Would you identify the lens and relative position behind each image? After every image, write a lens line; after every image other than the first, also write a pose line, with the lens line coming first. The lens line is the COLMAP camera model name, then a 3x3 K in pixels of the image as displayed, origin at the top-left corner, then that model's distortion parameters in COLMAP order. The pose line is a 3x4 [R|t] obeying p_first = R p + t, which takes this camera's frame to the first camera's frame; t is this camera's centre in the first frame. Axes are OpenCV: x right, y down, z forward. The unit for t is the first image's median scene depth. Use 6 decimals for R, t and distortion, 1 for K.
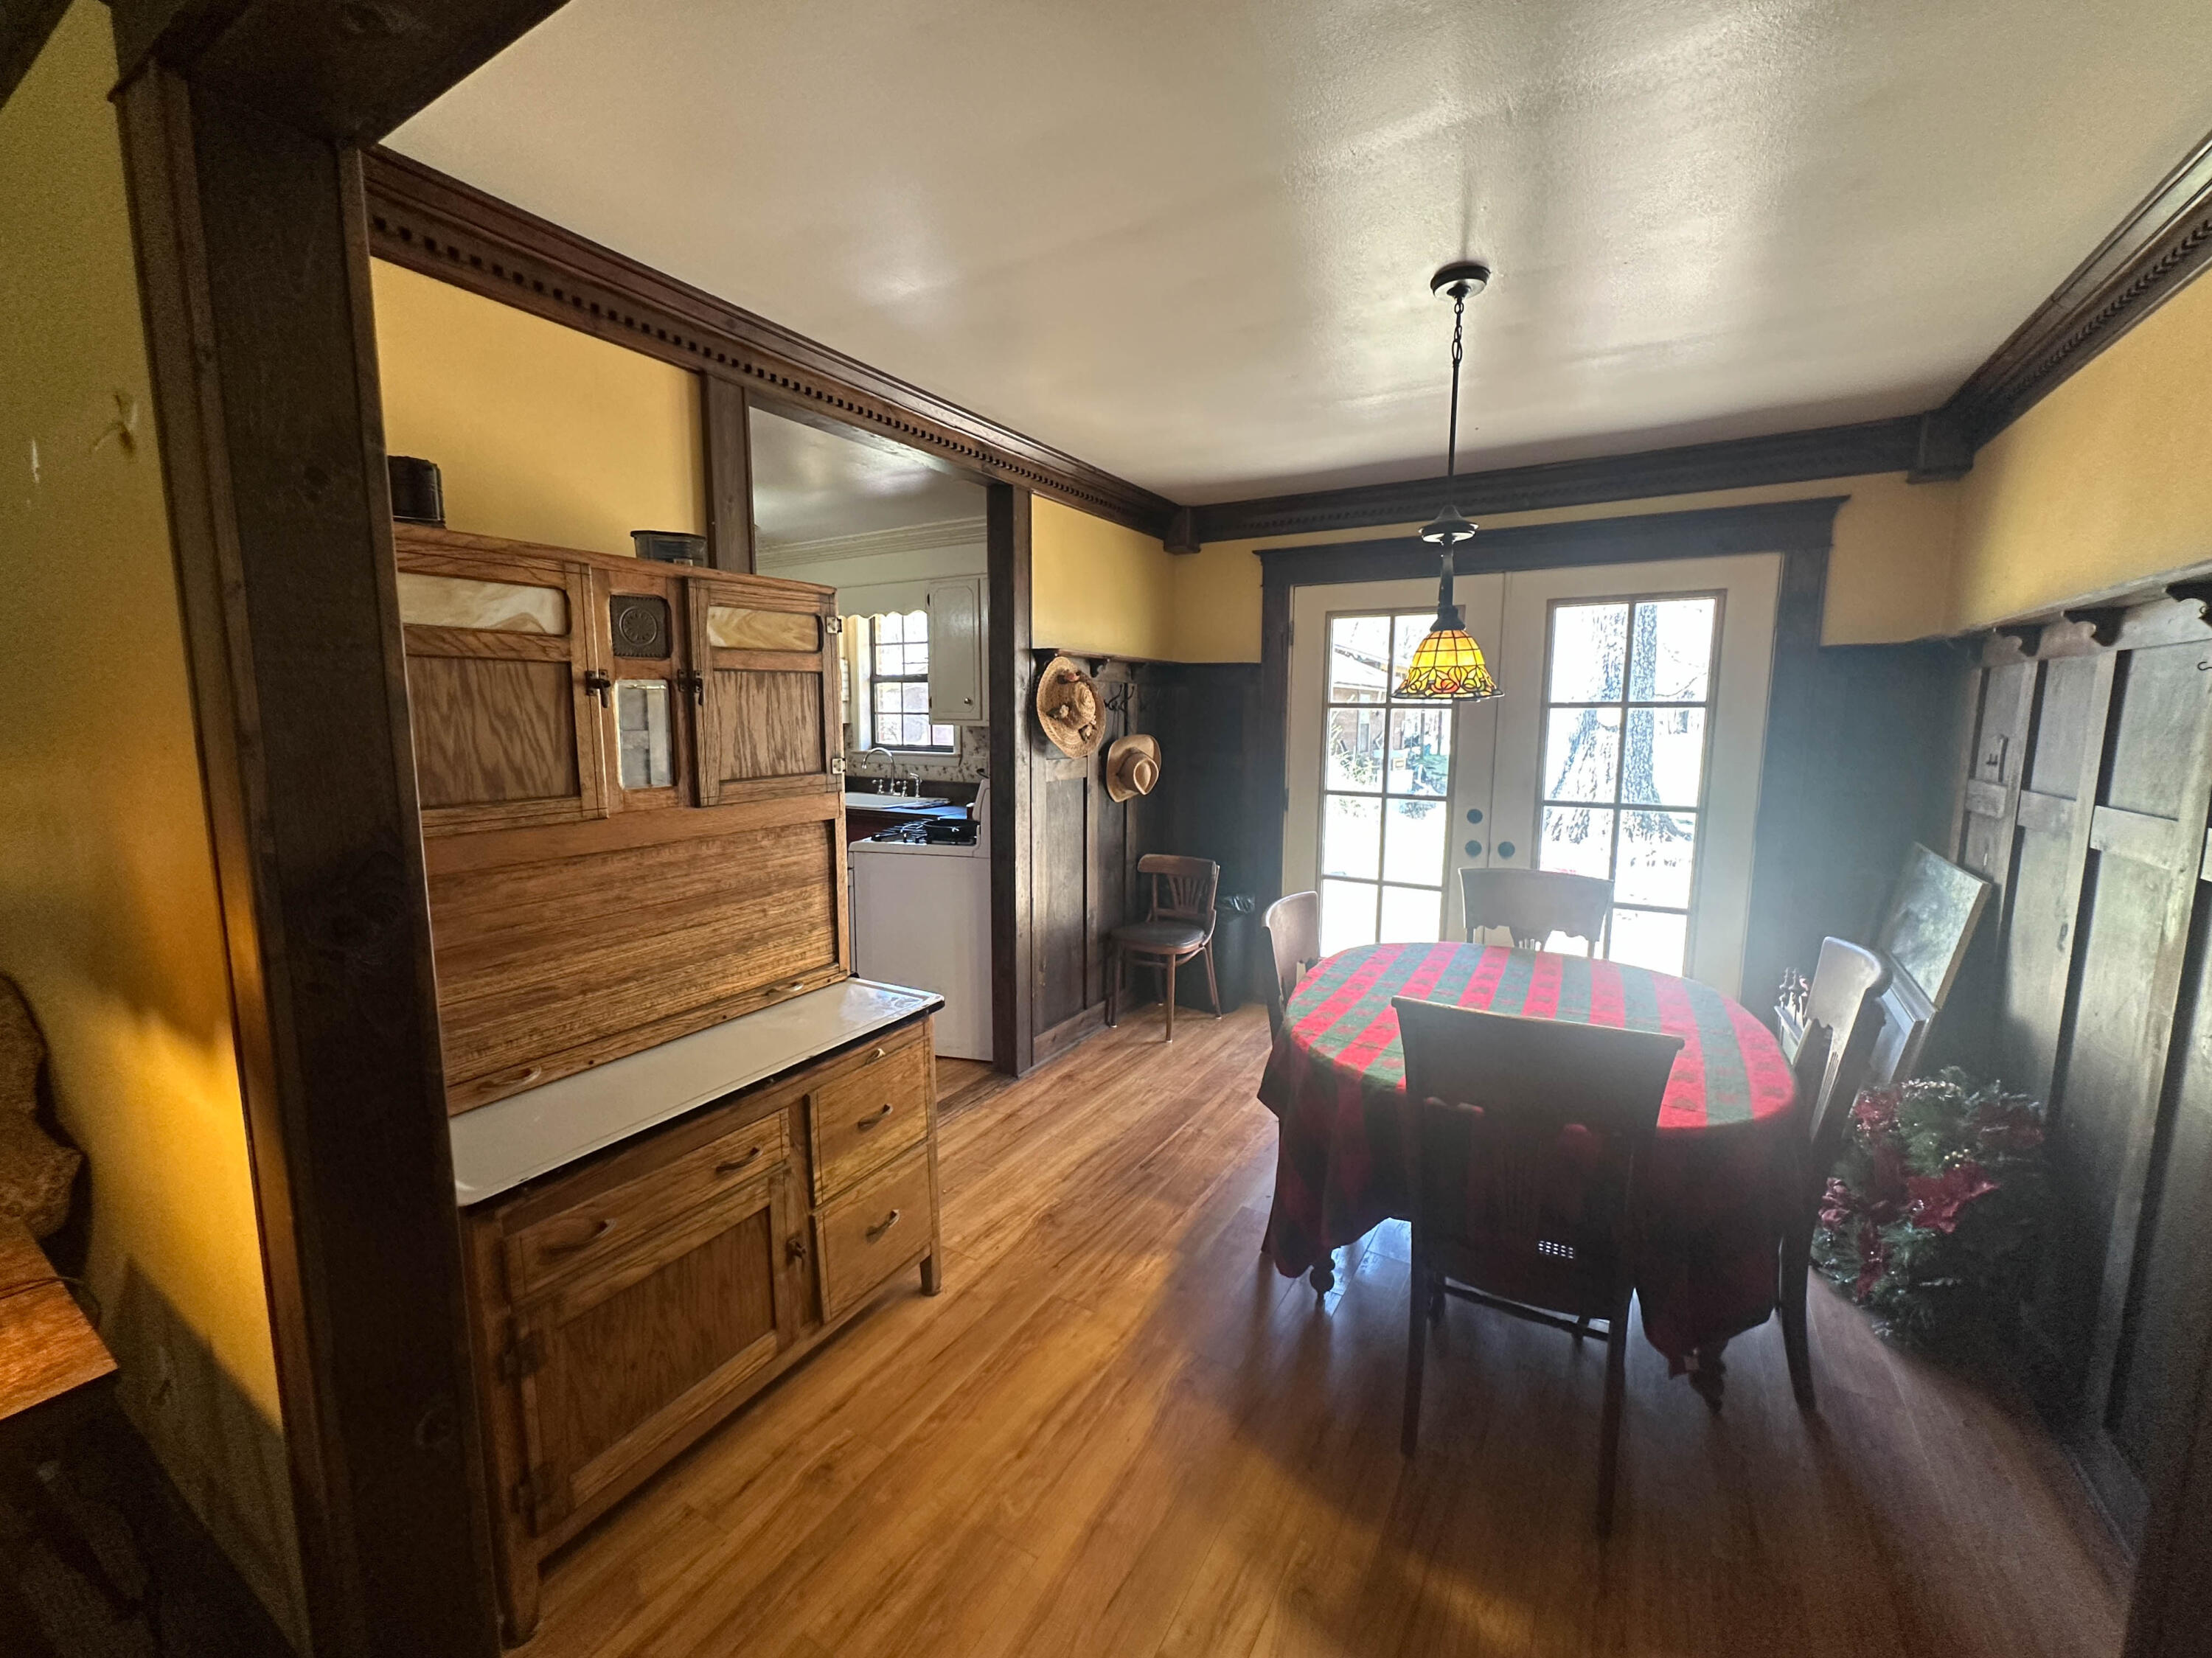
lens RADIAL K [[893.4, 0, 1102.8], [0, 893.4, 825.5], [0, 0, 1]] dist [-0.001654, 0.000430]
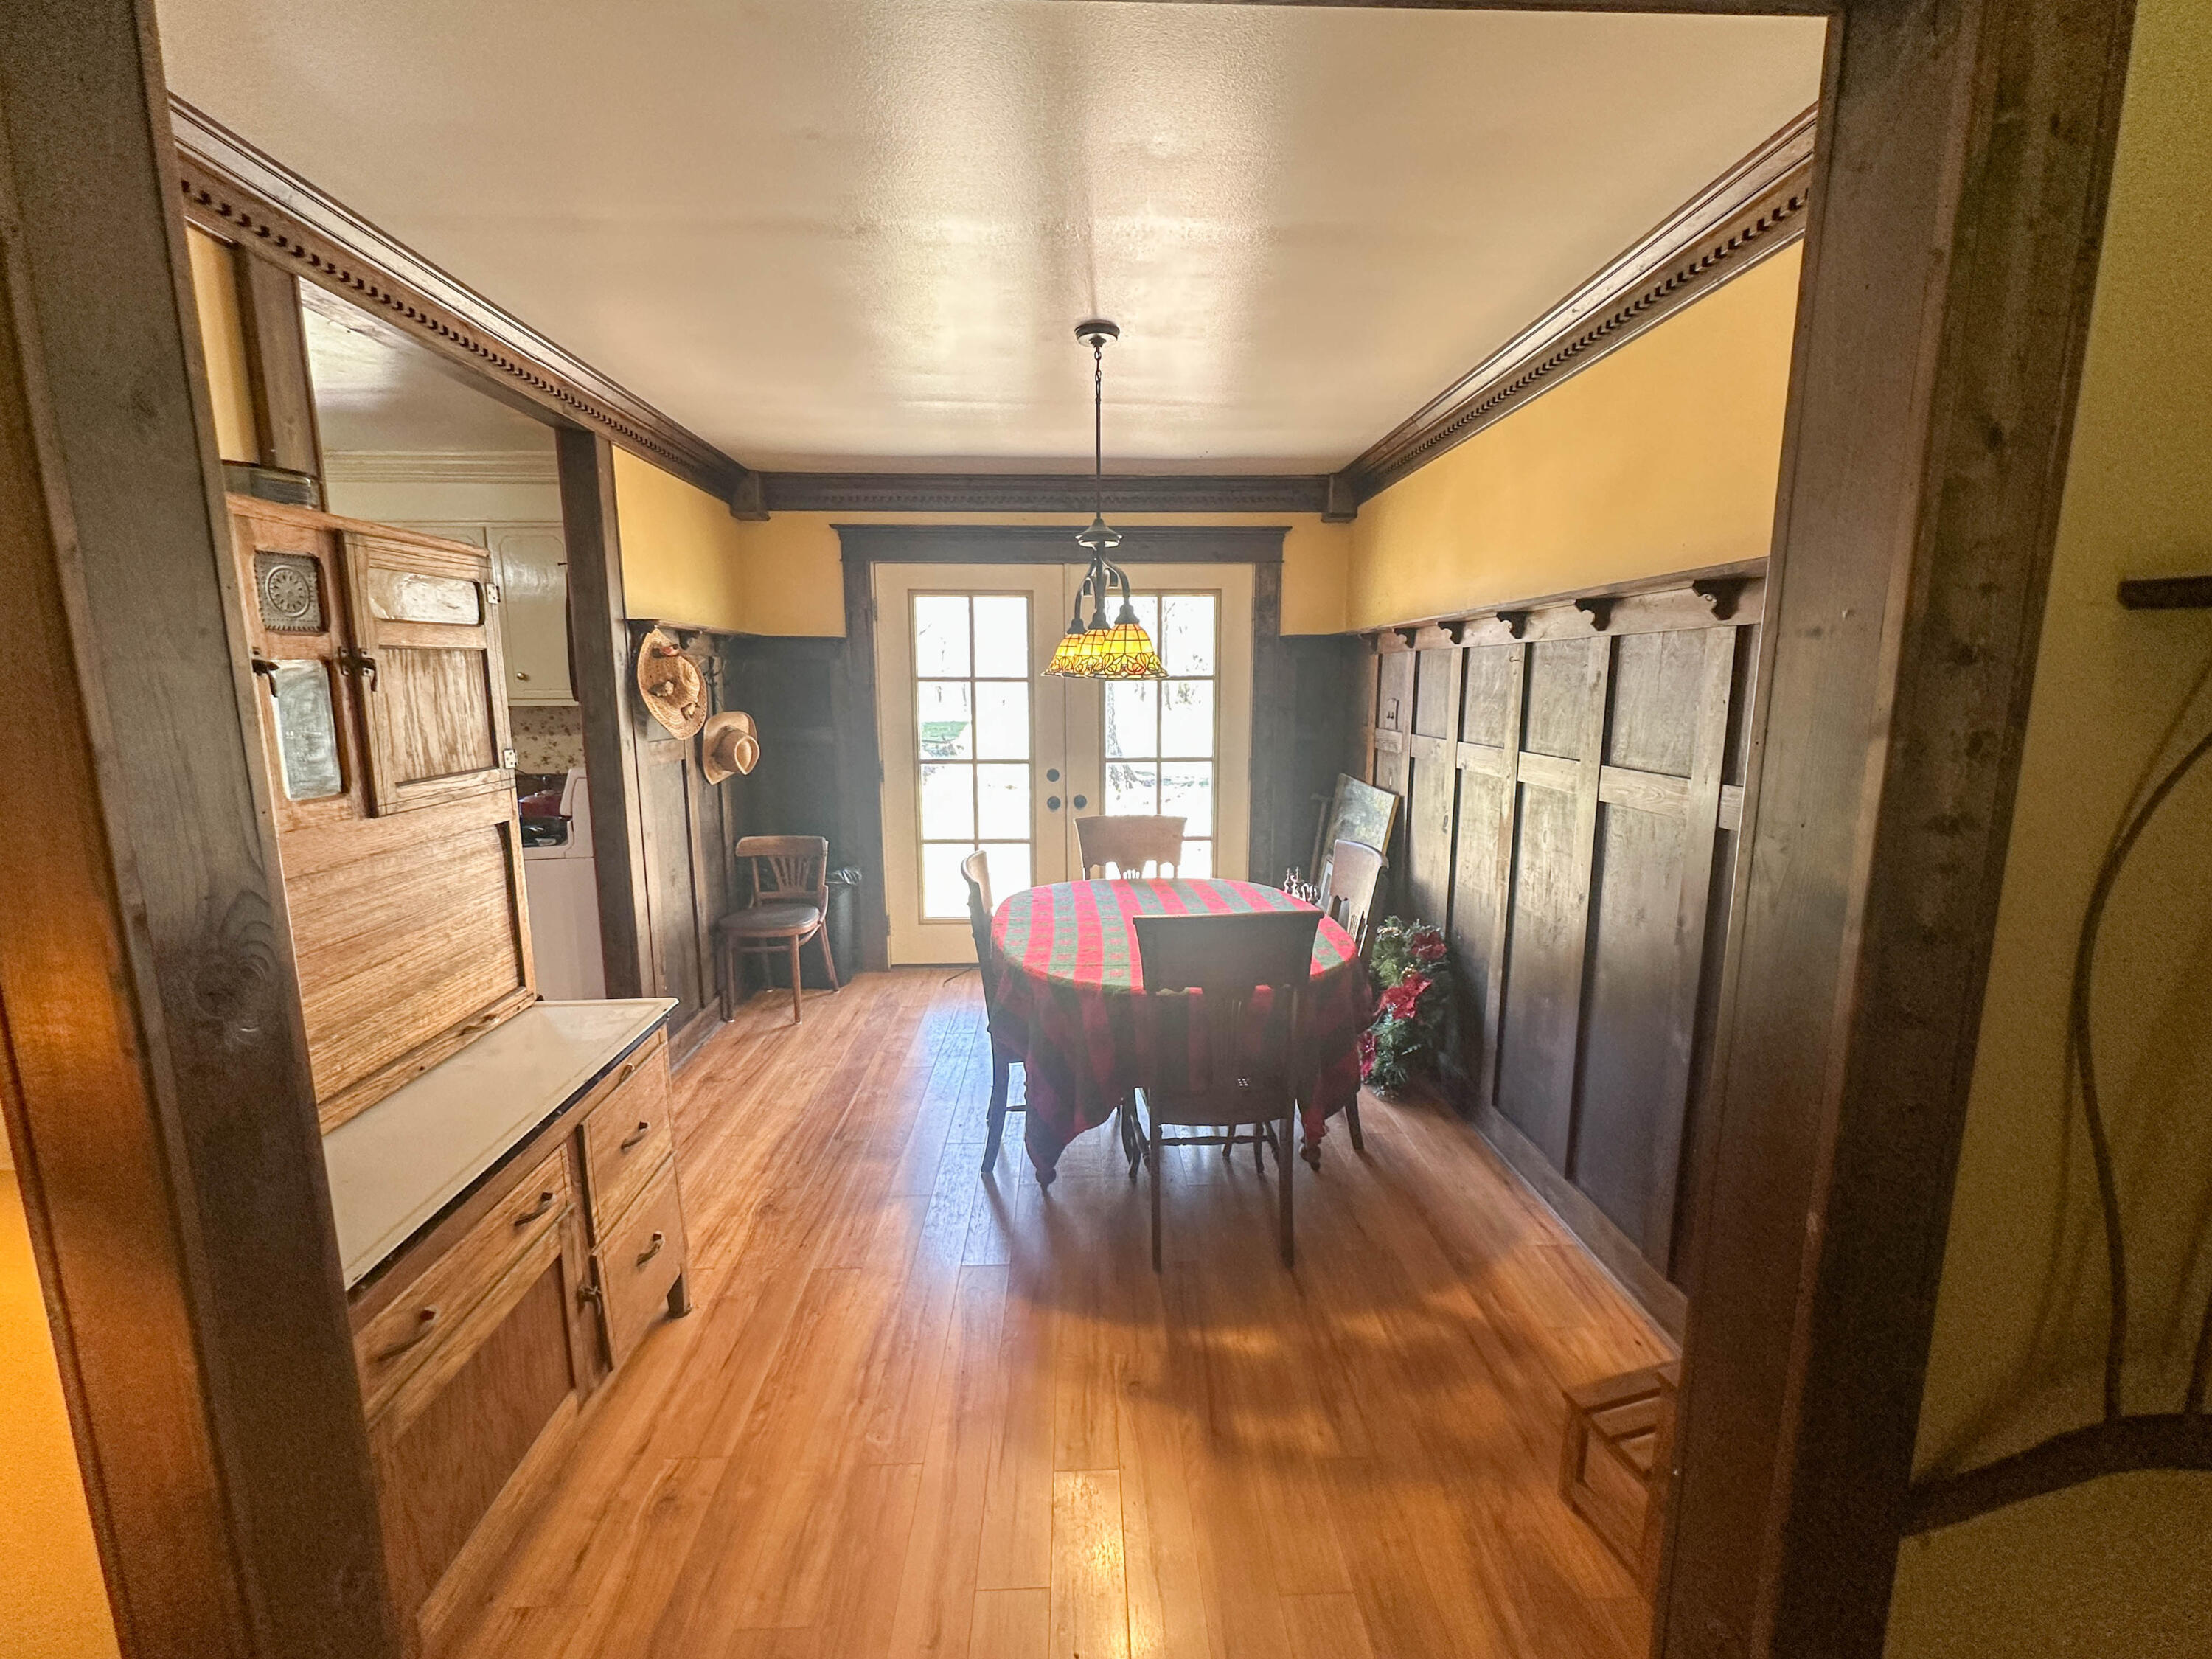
lens RADIAL K [[893.5, 0, 1123.2], [0, 893.5, 823.4], [0, 0, 1]] dist [-0.001654, 0.000430]
pose [[0.836710, -0.091775, 0.539902, -0.276575], [0.074756, 0.995770, 0.053413, -0.006526], [-0.542520, -0.004330, 0.840032, -0.042394]]
